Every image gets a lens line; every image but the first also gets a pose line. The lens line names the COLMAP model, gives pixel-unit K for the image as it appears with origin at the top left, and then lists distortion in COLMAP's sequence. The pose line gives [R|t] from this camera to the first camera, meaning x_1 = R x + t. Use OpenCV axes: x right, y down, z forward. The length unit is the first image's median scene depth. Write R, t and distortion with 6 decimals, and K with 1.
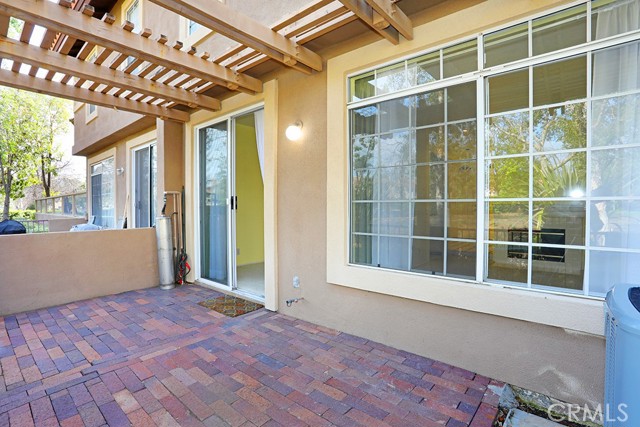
lens RADIAL K [[309.6, 0, 320.0], [0, 309.6, 213.5], [0, 0, 1]] dist [-0.082548, 0.034348]
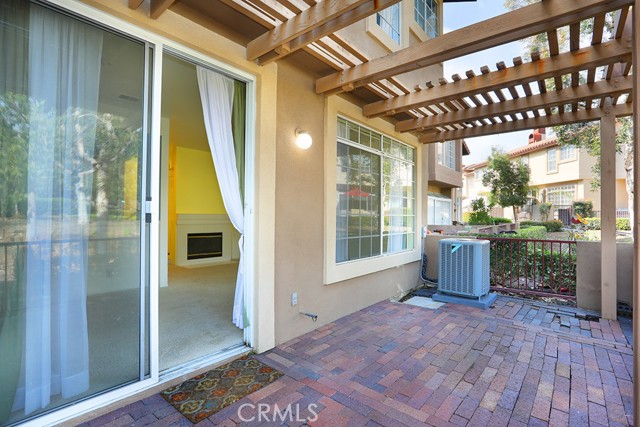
lens RADIAL K [[312.1, 0, 320.0], [0, 312.1, 213.5], [0, 0, 1]] dist [-0.000020, 0.000473]
pose [[-0.010228, 0.008543, 0.999911, -1.179965], [0.011573, 0.999898, -0.008425, -0.031692], [-0.999881, 0.011486, -0.010326, 1.070411]]
